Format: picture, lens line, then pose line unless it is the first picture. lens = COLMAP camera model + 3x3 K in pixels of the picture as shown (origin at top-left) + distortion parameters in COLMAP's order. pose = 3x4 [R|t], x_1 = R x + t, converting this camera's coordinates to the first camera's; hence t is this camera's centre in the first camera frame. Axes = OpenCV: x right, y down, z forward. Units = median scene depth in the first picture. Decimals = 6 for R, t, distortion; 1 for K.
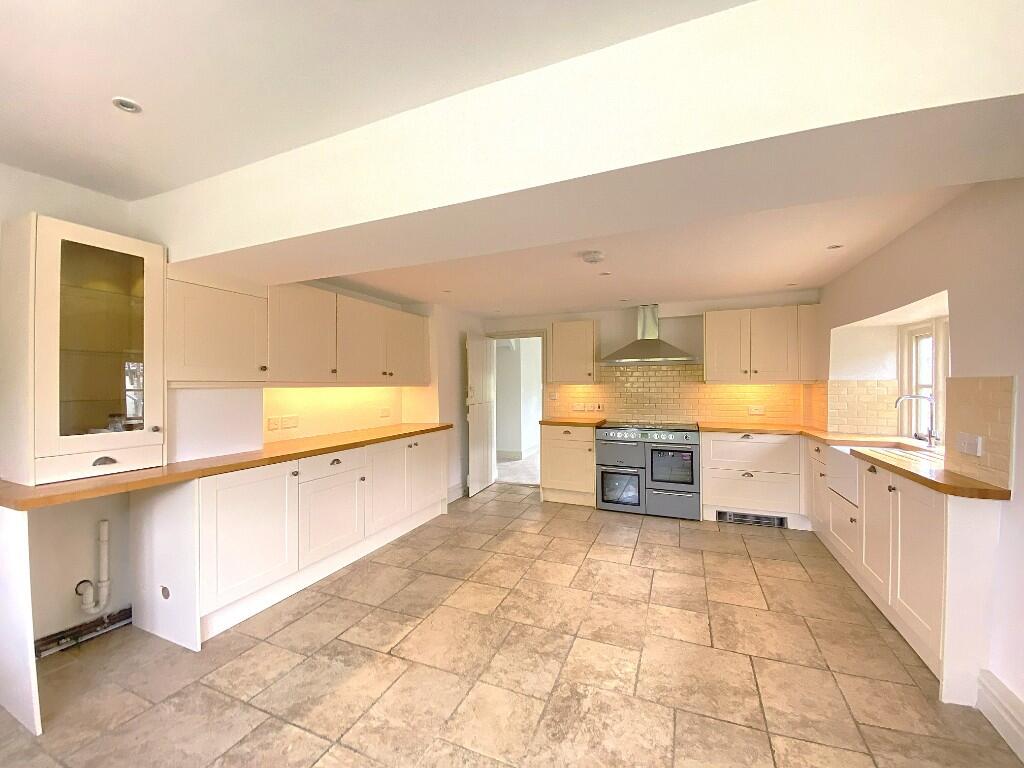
lens RADIAL K [[413.0, 0, 509.3], [0, 413.0, 383.7], [0, 0, 1]] dist [0.030259, -0.029122]
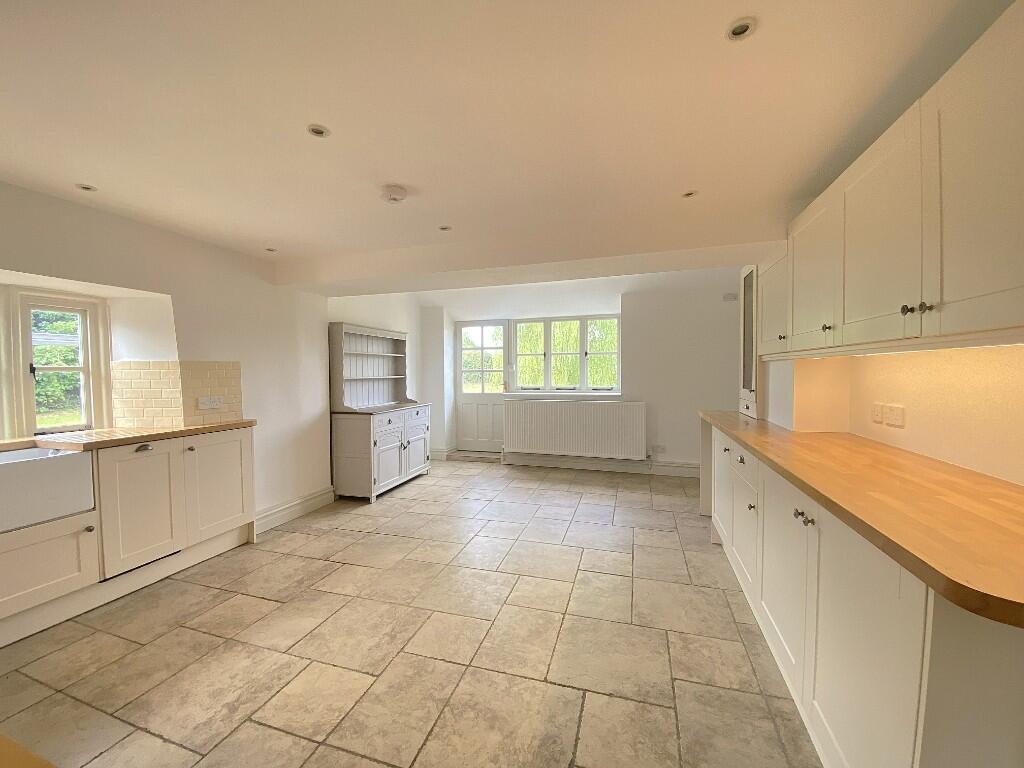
lens RADIAL K [[413.0, 0, 509.3], [0, 413.0, 383.7], [0, 0, 1]] dist [0.030259, -0.029122]
pose [[-0.995355, 0.016470, -0.094857, 0.065165], [0.013663, 0.999452, 0.030157, 0.024800], [0.095302, 0.028721, -0.995034, 1.740633]]
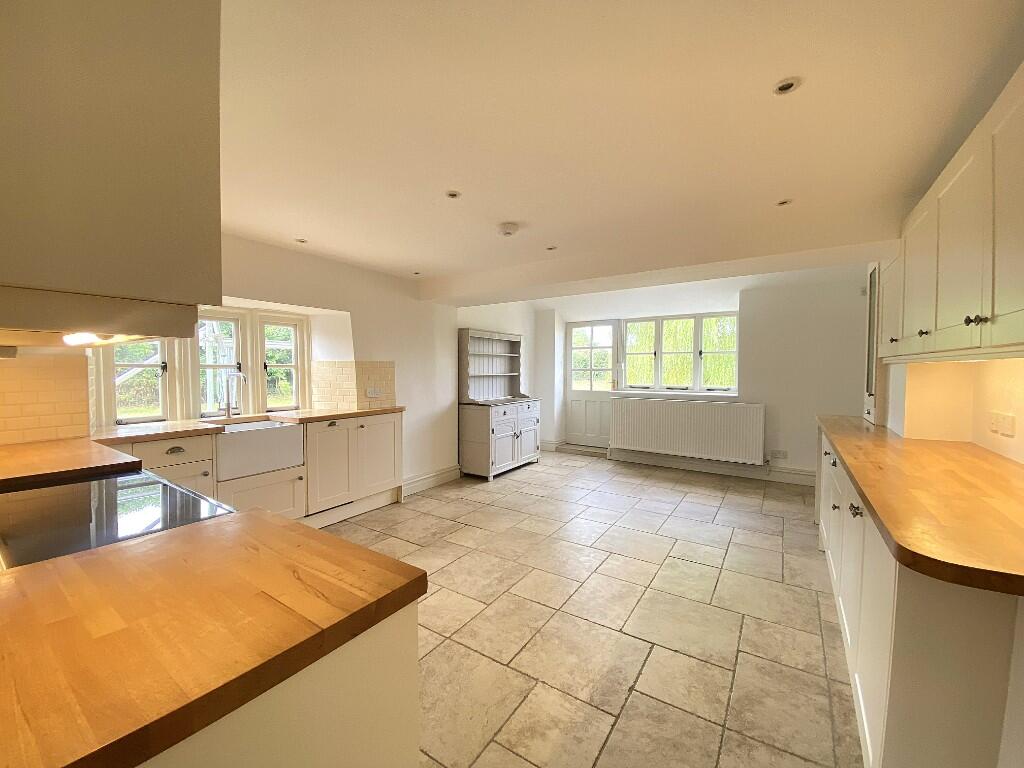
lens RADIAL K [[413.0, 0, 509.3], [0, 413.0, 383.7], [0, 0, 1]] dist [0.030259, -0.029122]
pose [[-0.982196, -0.003047, 0.187836, 0.018137], [0.003768, 0.999348, 0.035915, 0.017057], [-0.187823, 0.035983, -0.981544, 1.889000]]
